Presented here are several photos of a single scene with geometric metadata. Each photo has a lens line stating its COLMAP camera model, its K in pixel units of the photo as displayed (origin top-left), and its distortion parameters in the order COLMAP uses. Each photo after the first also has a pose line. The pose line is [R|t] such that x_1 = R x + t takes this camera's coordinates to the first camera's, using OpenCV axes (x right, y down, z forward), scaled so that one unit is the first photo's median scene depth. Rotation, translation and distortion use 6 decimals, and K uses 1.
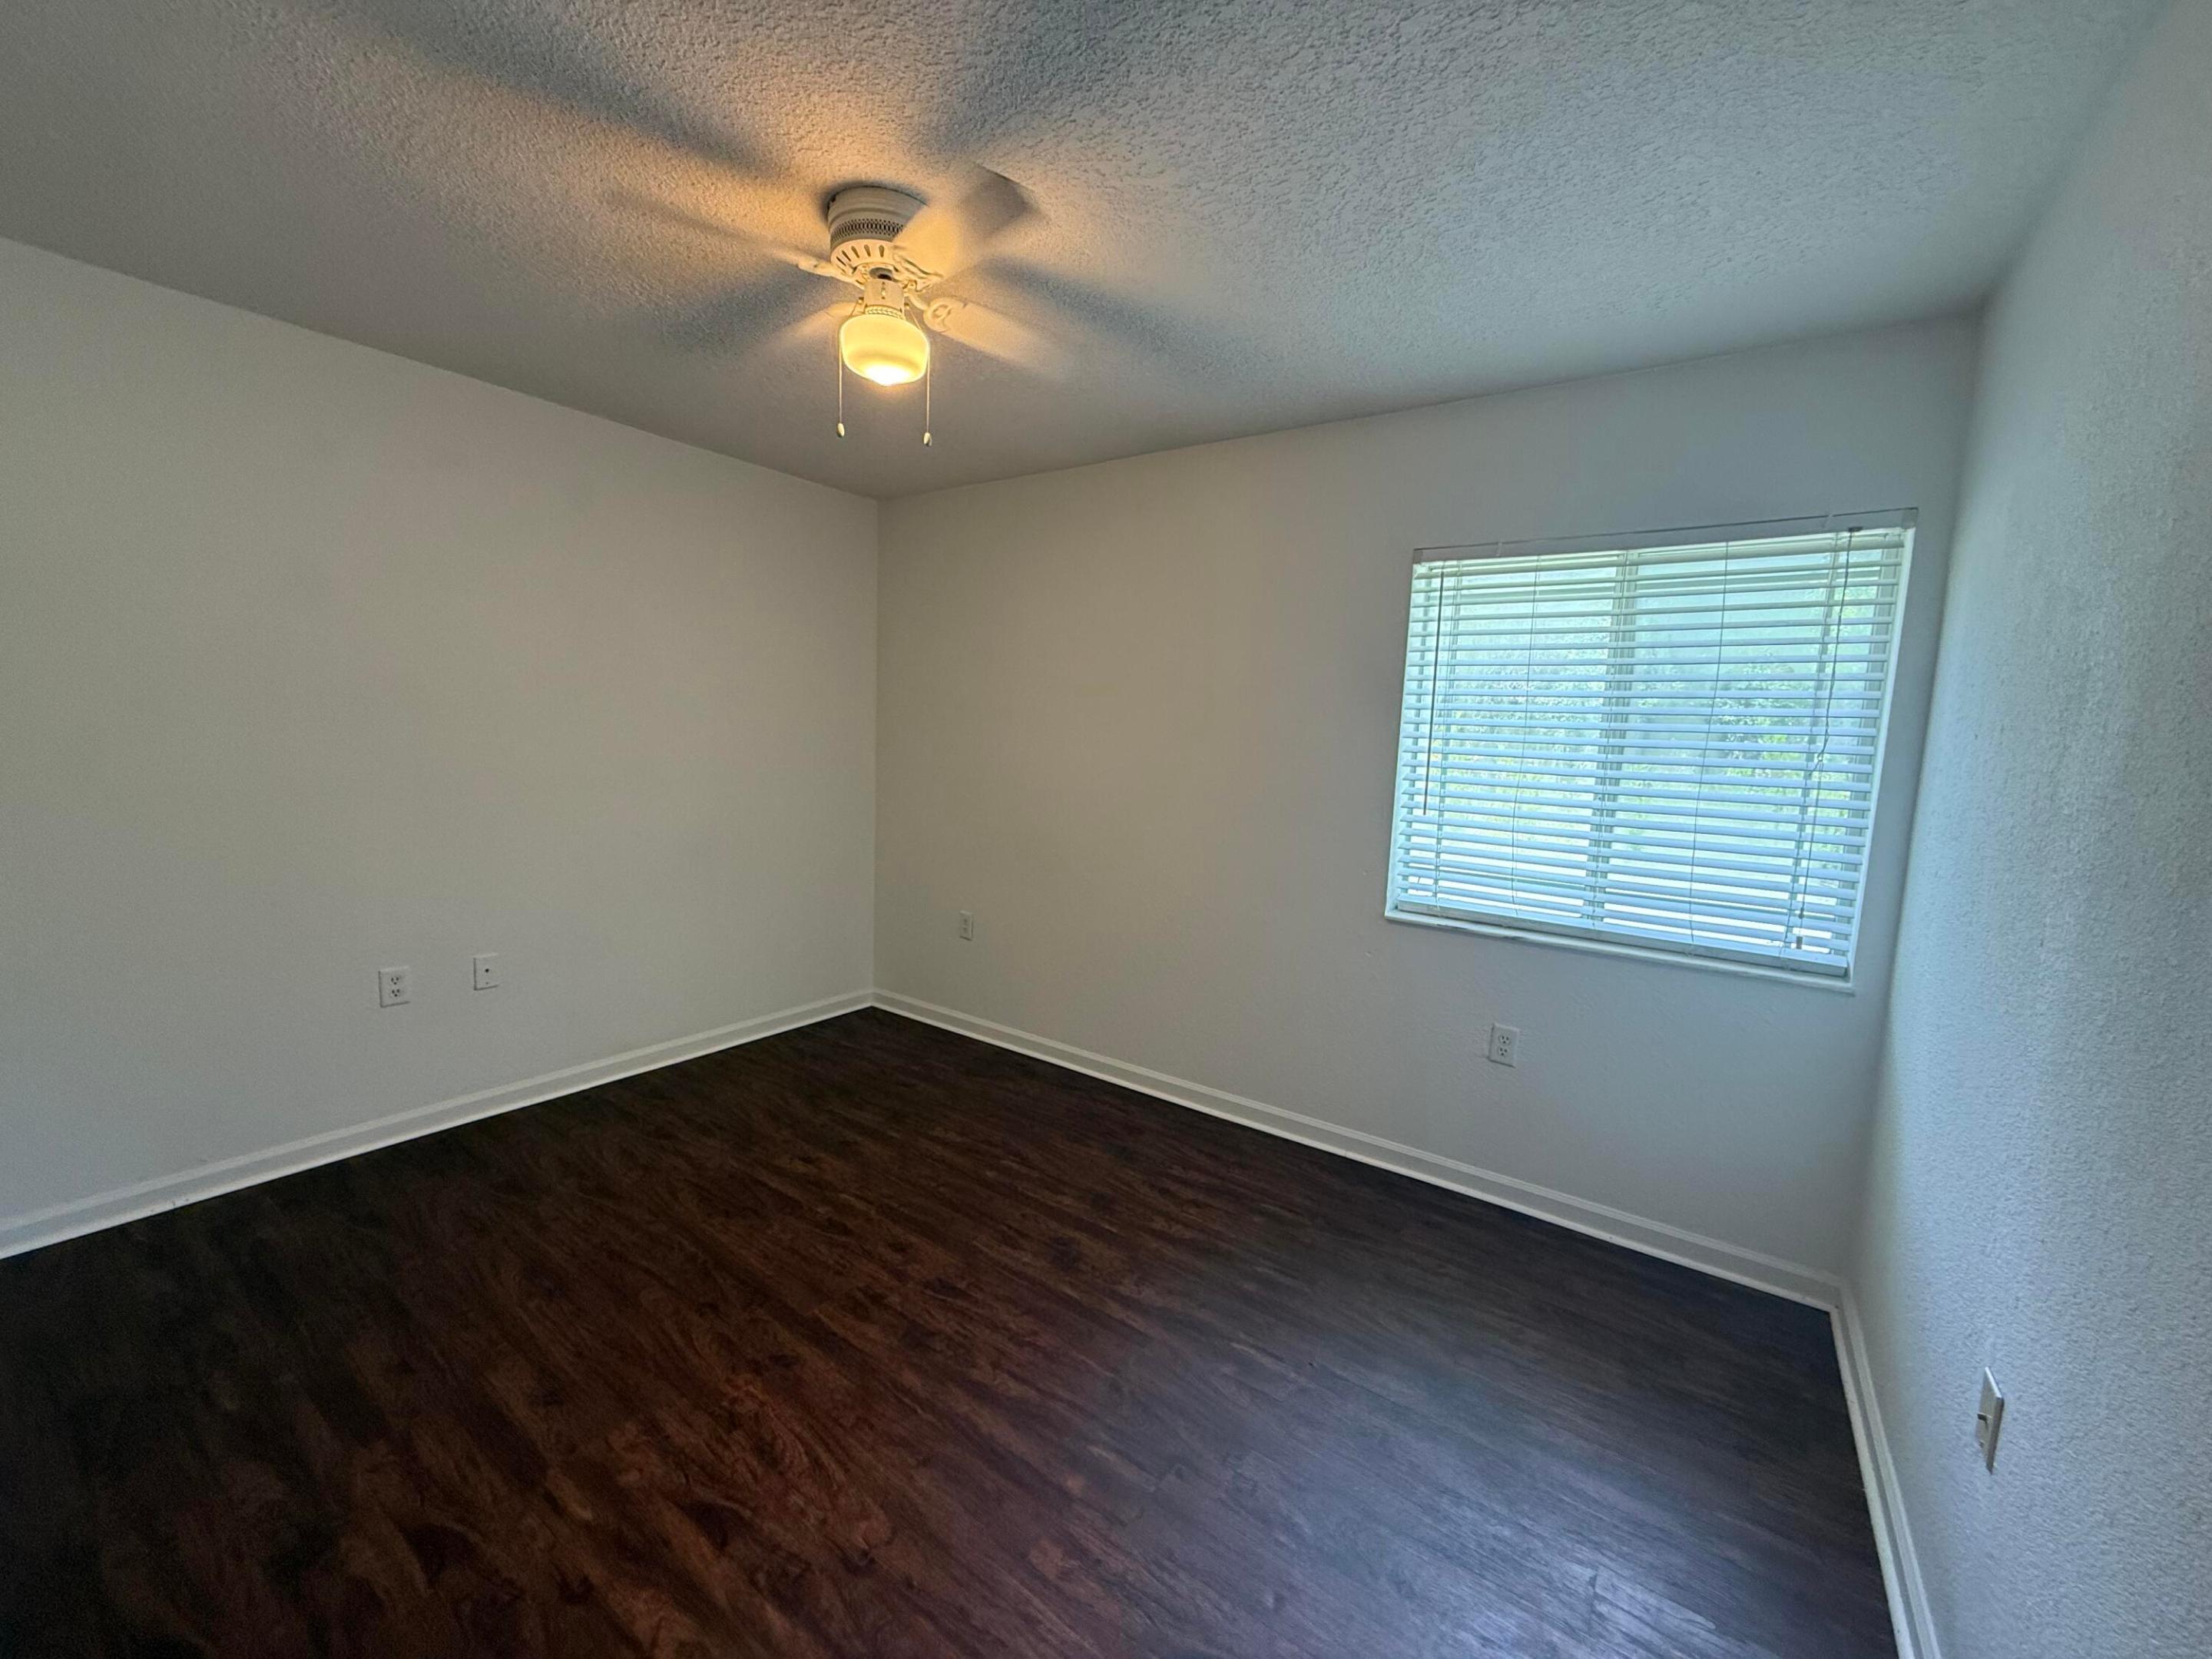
lens RADIAL K [[879.5, 0, 1110.6], [0, 879.5, 841.8], [0, 0, 1]] dist [-0.000280, 0.000077]
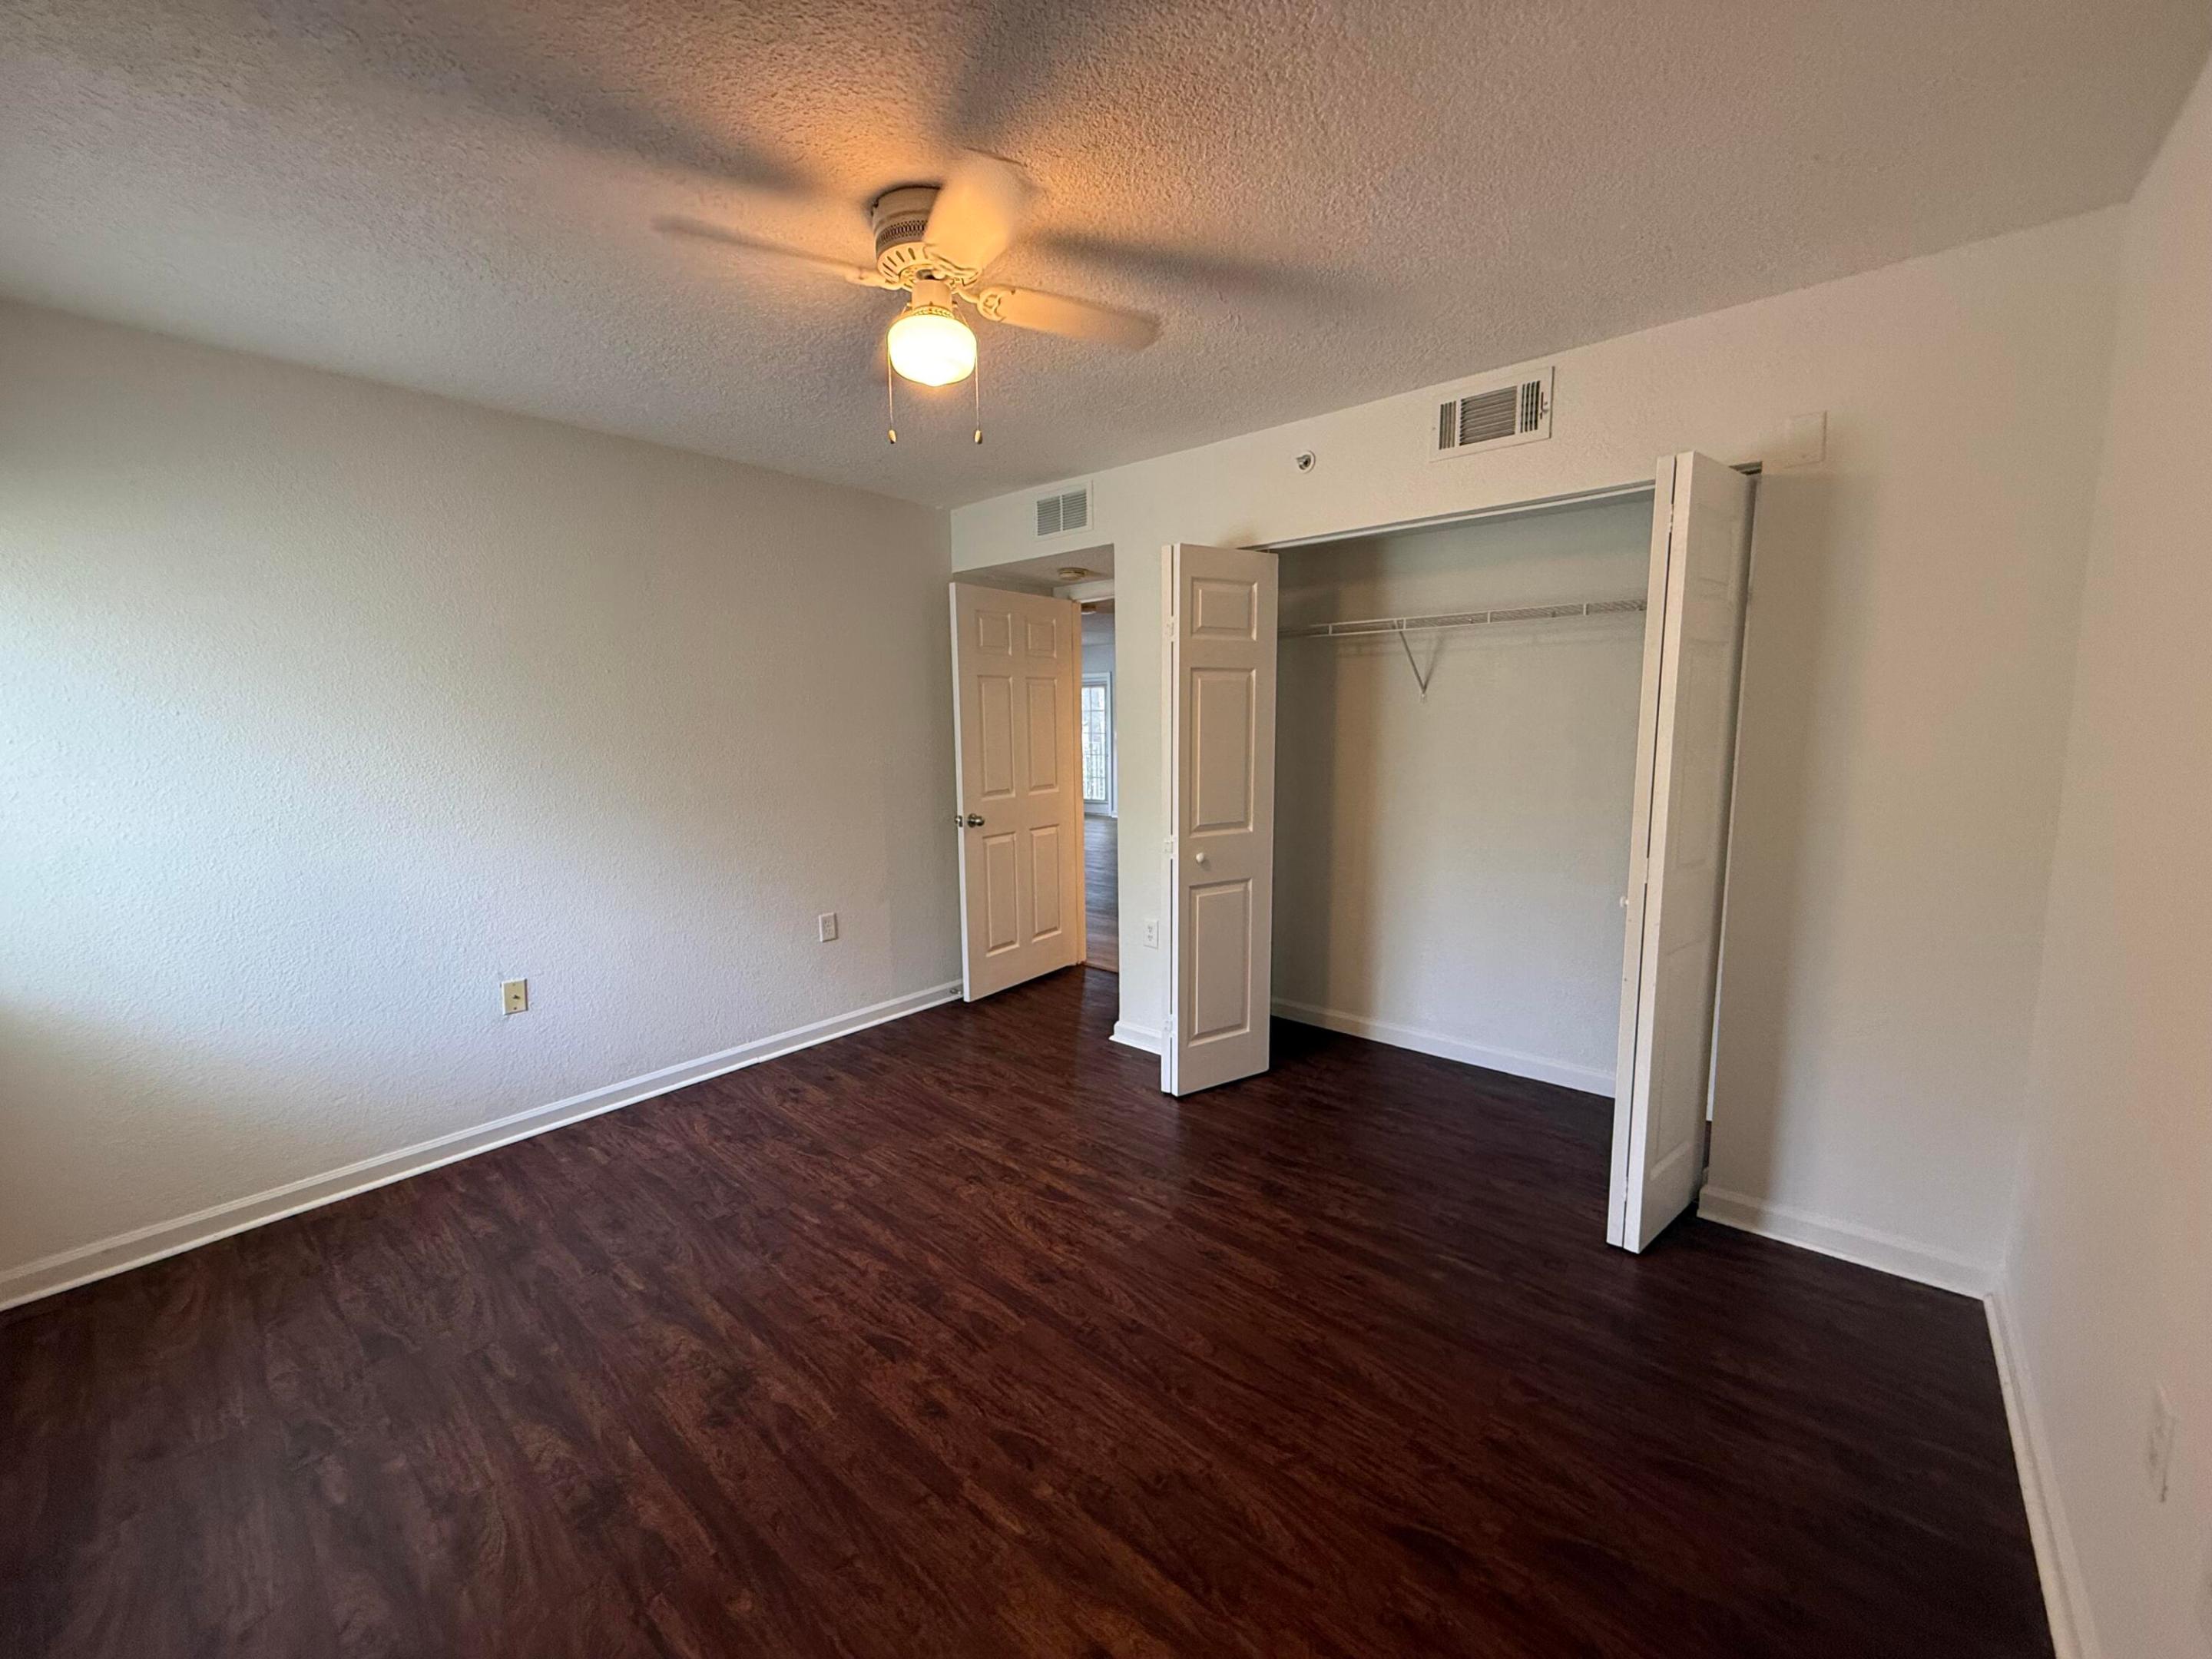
lens RADIAL K [[879.5, 0, 1109.4], [0, 879.5, 829.4], [0, 0, 1]] dist [-0.000280, 0.000077]
pose [[-0.994863, -0.037976, 0.093842, -0.524848], [-0.013208, 0.967741, 0.251602, -0.263353], [-0.100370, 0.249070, -0.963270, 1.883806]]
